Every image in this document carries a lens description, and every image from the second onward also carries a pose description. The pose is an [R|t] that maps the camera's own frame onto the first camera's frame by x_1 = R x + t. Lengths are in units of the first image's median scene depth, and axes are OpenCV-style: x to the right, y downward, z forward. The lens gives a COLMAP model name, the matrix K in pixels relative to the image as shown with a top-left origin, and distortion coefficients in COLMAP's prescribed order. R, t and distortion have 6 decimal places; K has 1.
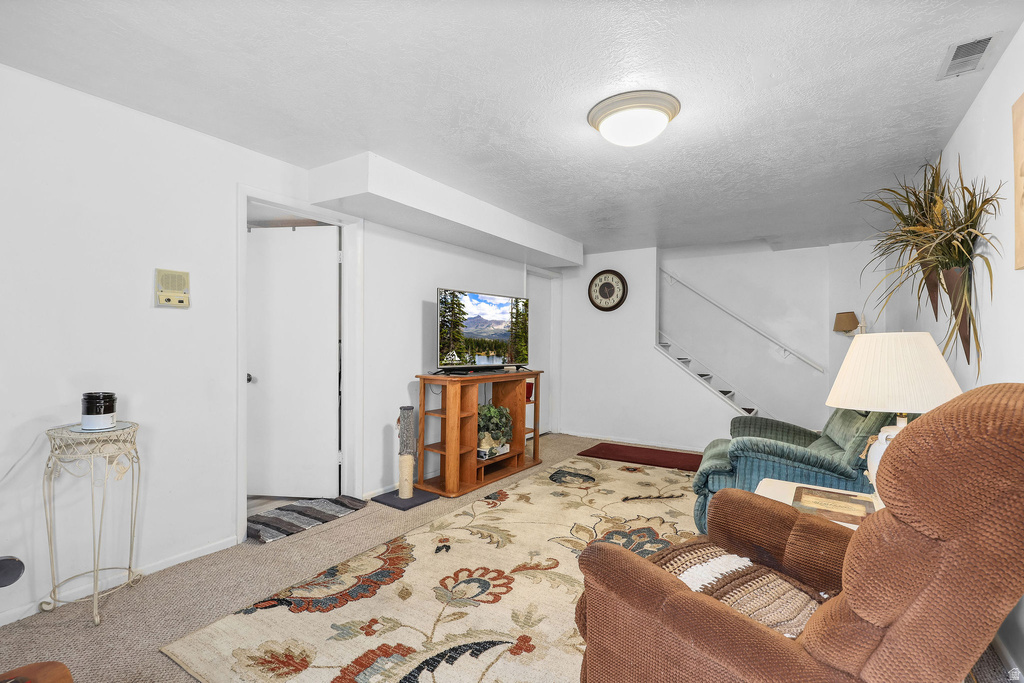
lens RADIAL K [[456.8, 0, 521.9], [0, 456.8, 339.1], [0, 0, 1]] dist [-0.001511, -0.000092]
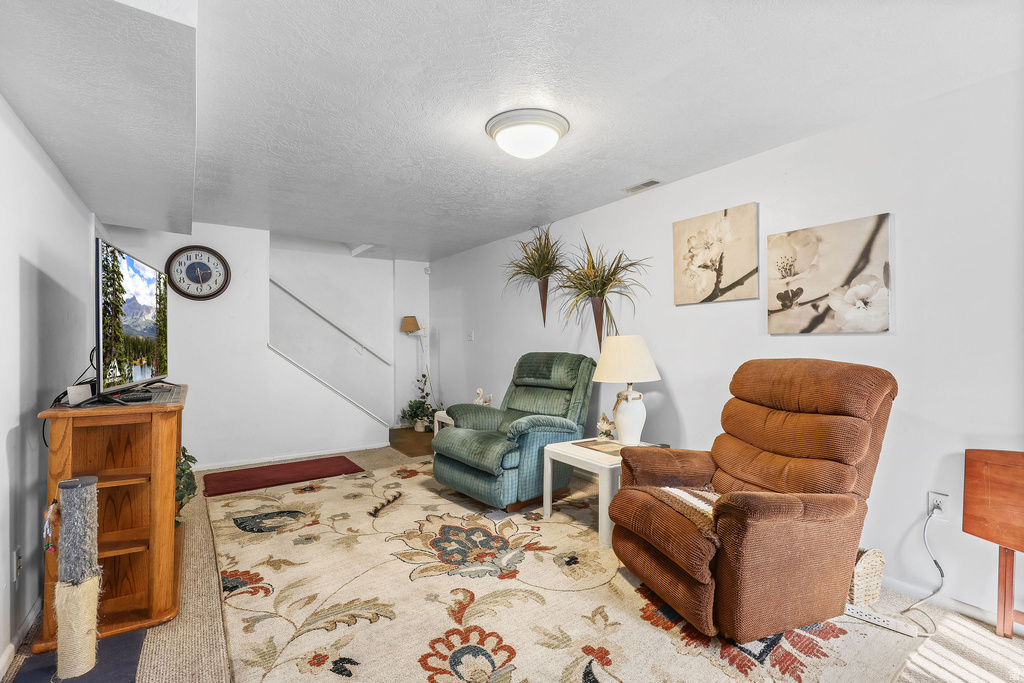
lens RADIAL K [[456.8, 0, 493.6], [0, 456.8, 335.4], [0, 0, 1]] dist [-0.001511, -0.000092]
pose [[0.418861, 0.006386, 0.908028, -0.458712], [-0.003520, 0.999979, -0.005410, -0.000517], [-0.908044, -0.000930, 0.418875, 0.373205]]
